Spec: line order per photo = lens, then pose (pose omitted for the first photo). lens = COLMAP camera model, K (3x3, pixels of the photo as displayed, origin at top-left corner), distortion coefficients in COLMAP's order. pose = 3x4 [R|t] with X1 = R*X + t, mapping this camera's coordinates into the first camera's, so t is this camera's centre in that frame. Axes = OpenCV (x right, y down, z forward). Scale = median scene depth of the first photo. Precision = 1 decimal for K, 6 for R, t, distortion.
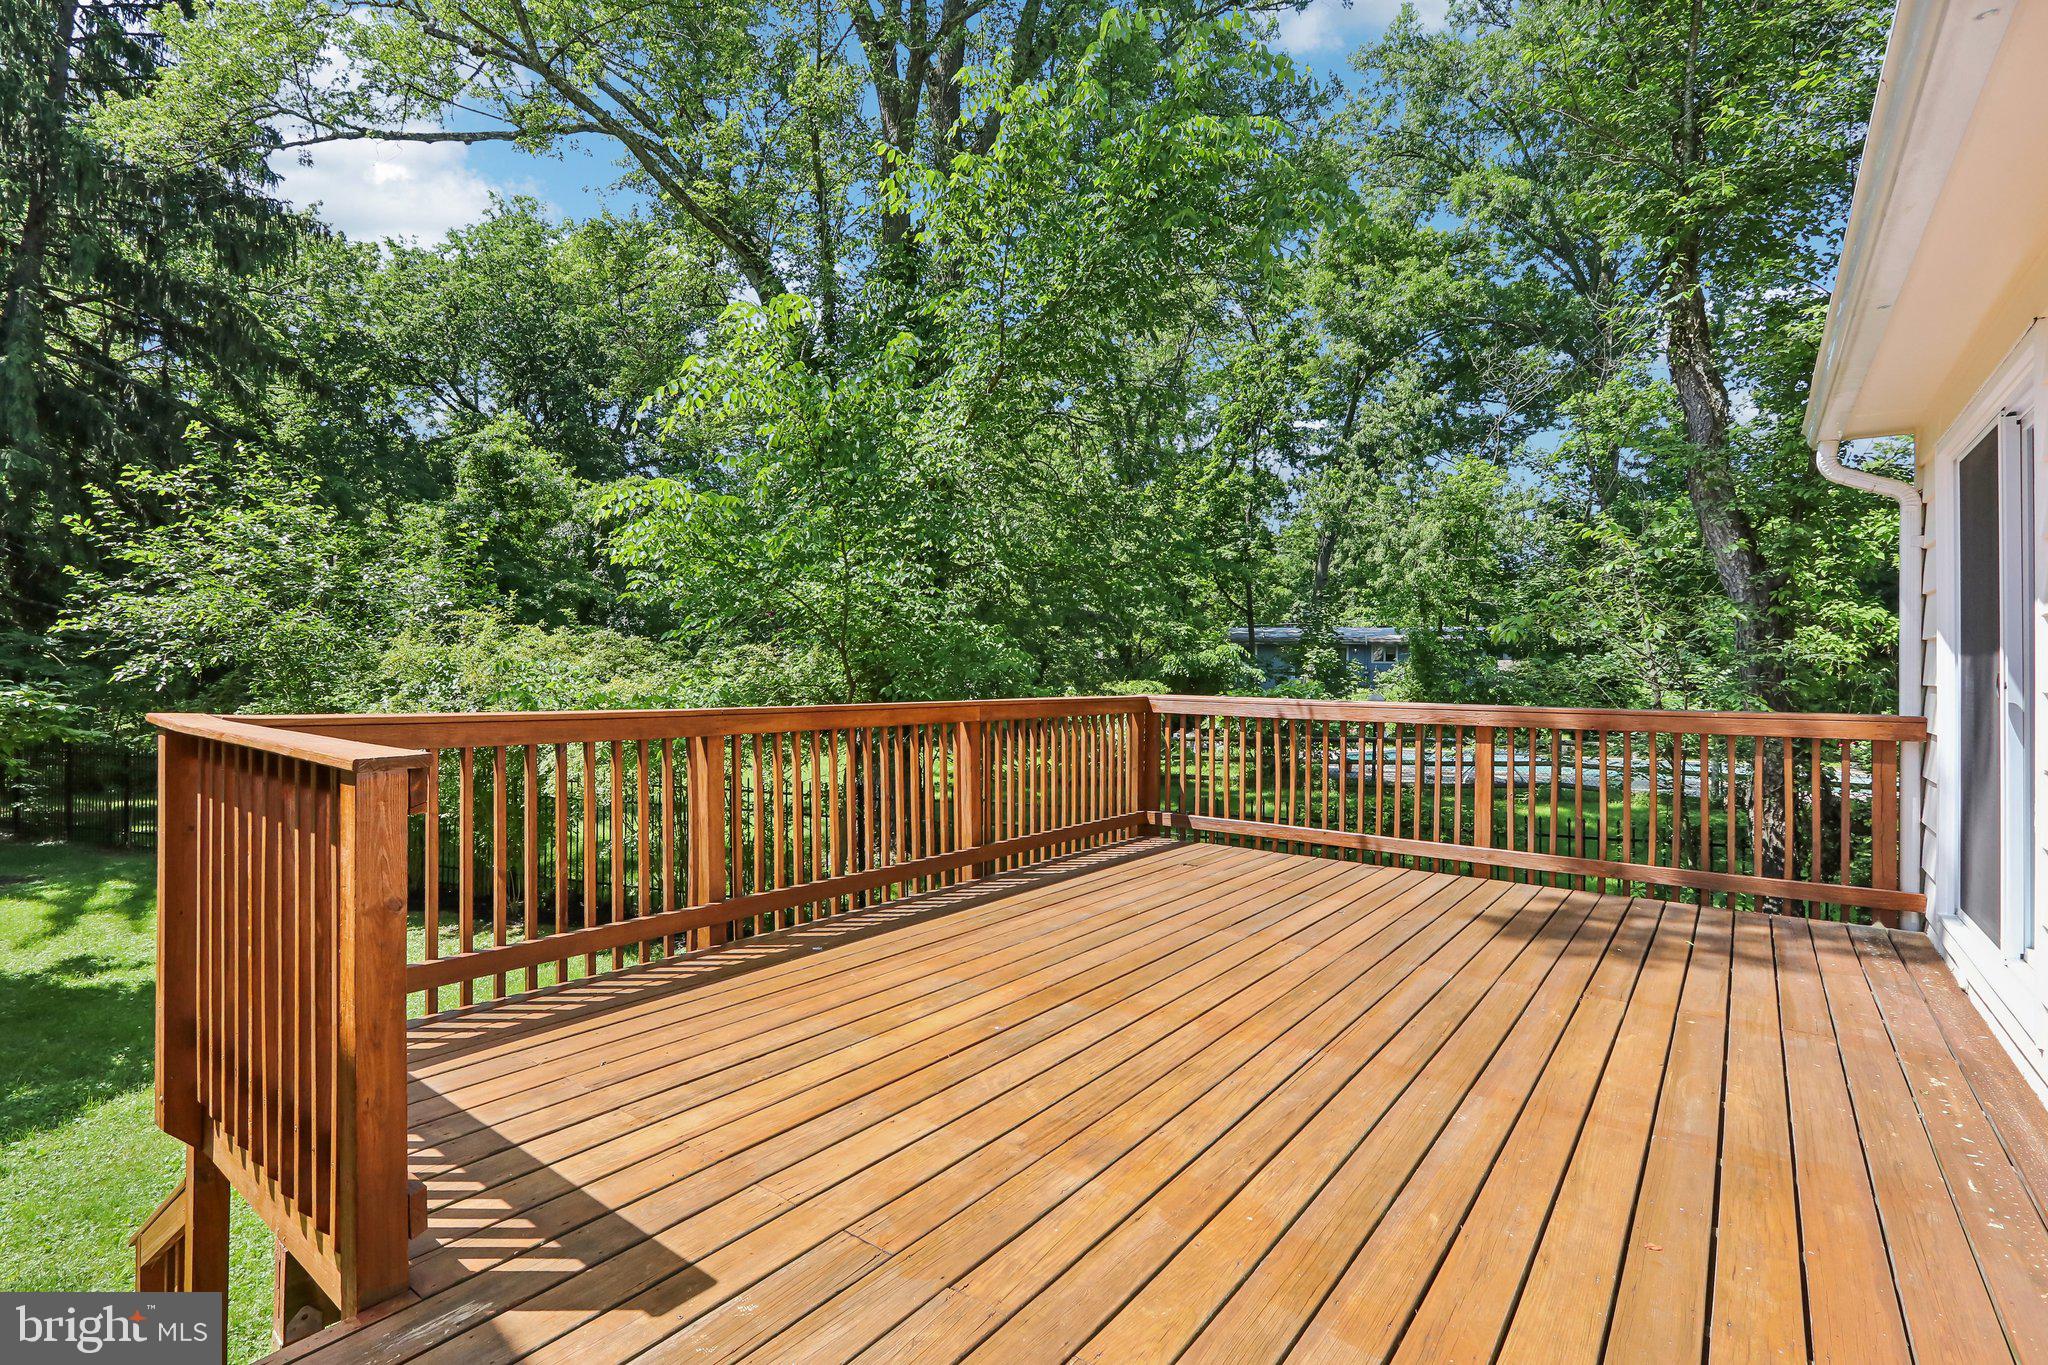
lens RADIAL K [[939.0, 0, 1024.7], [0, 939.0, 672.0], [0, 0, 1]] dist [-0.013102, -0.000794]
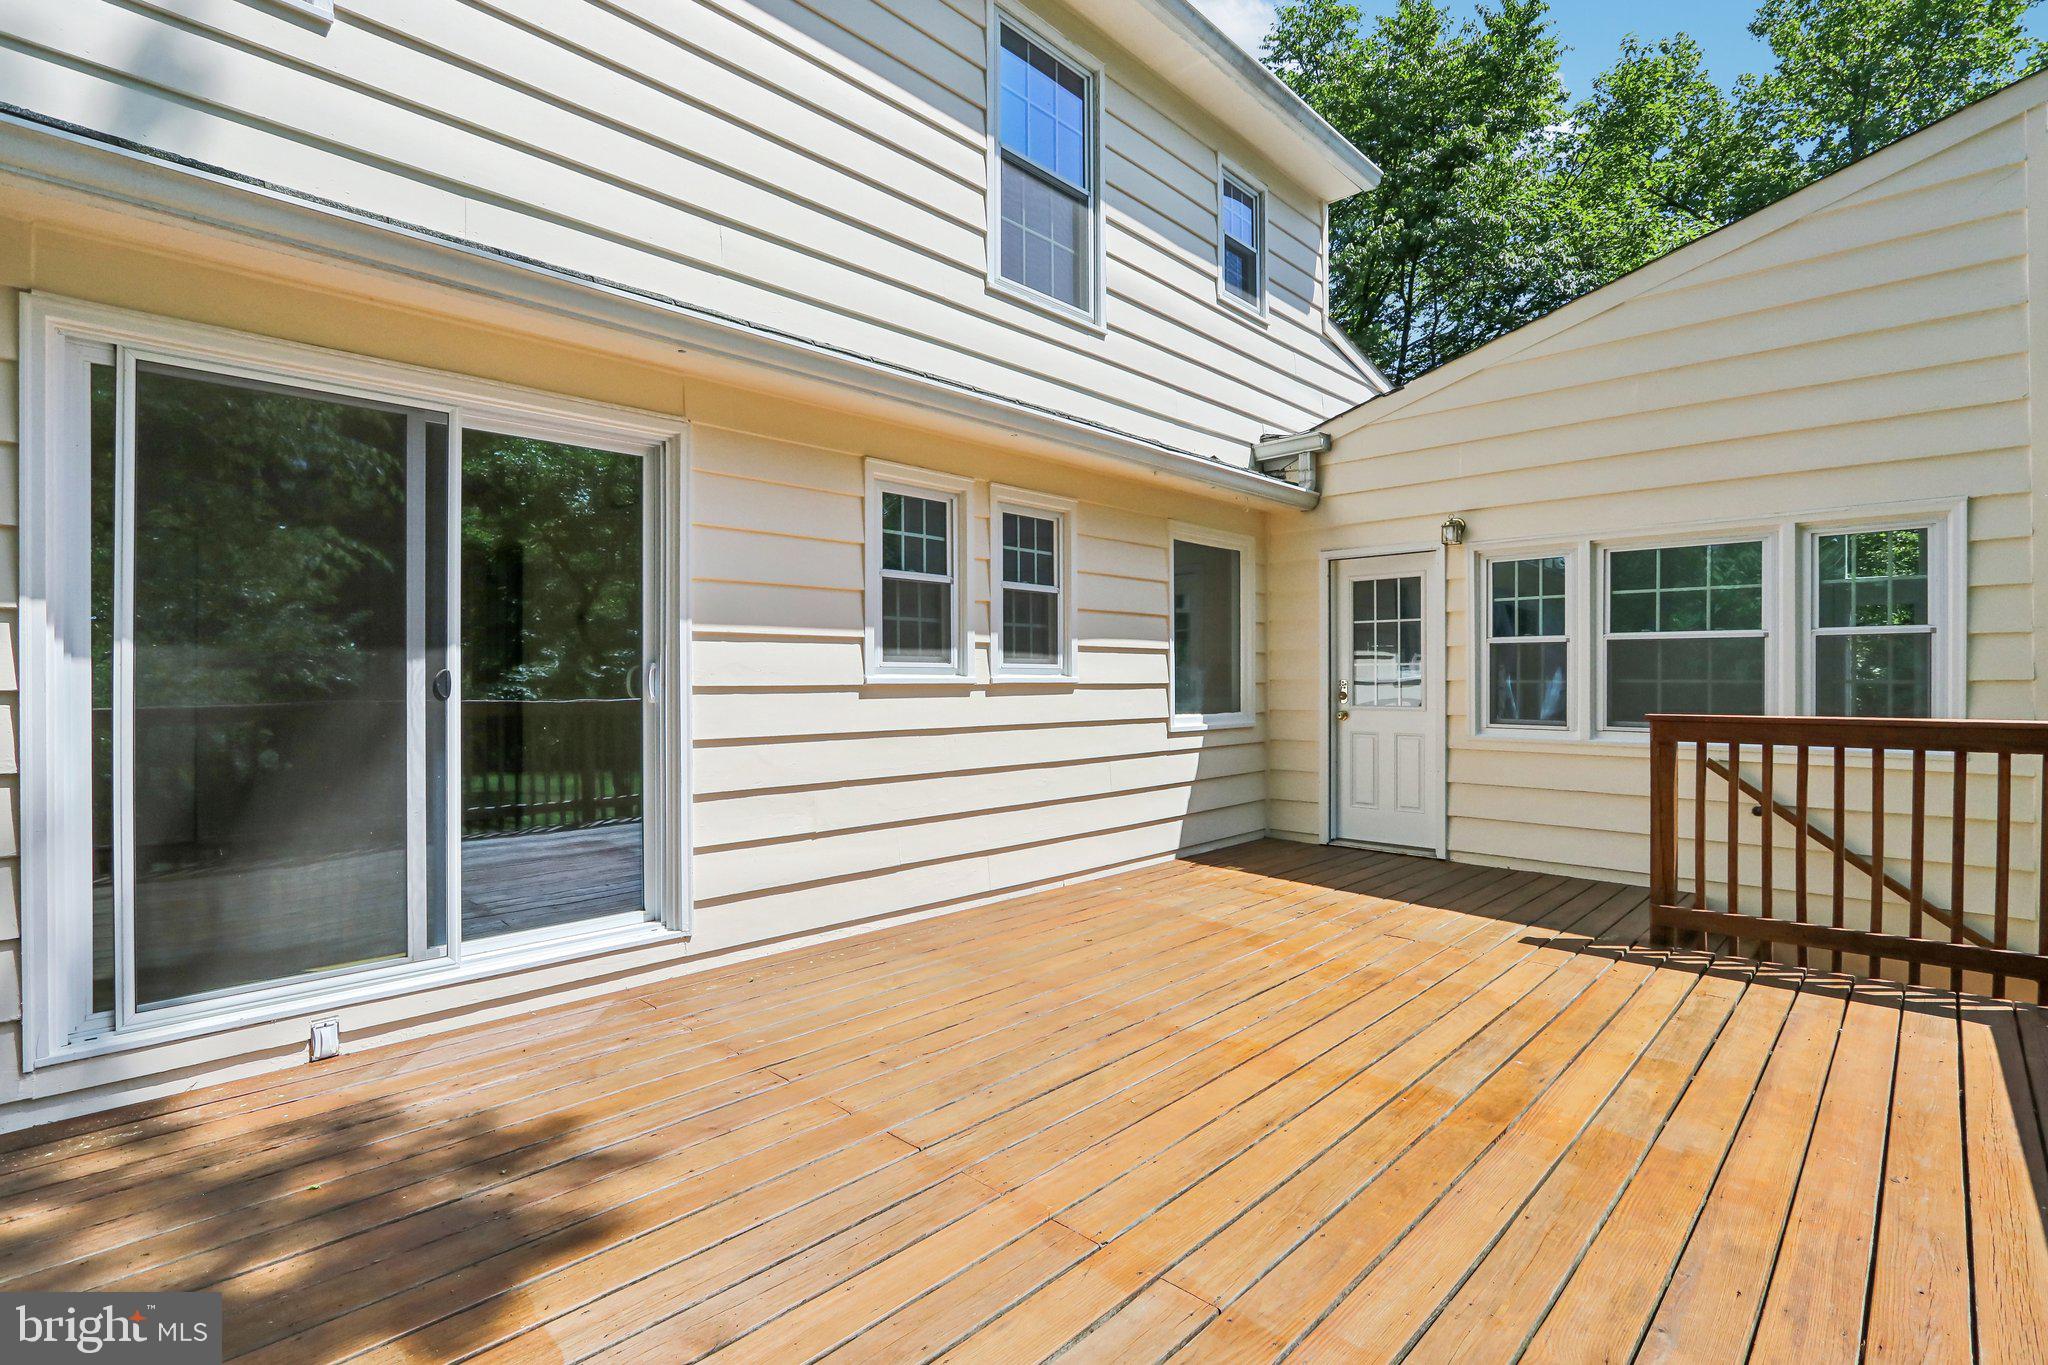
lens RADIAL K [[939.0, 0, 1021.2], [0, 939.0, 668.3], [0, 0, 1]] dist [-0.013102, -0.000794]
pose [[-0.991877, -0.011819, 0.126654, 0.352364], [-0.012627, 0.999905, -0.005579, -0.002170], [-0.126576, -0.007133, -0.991931, 2.000577]]
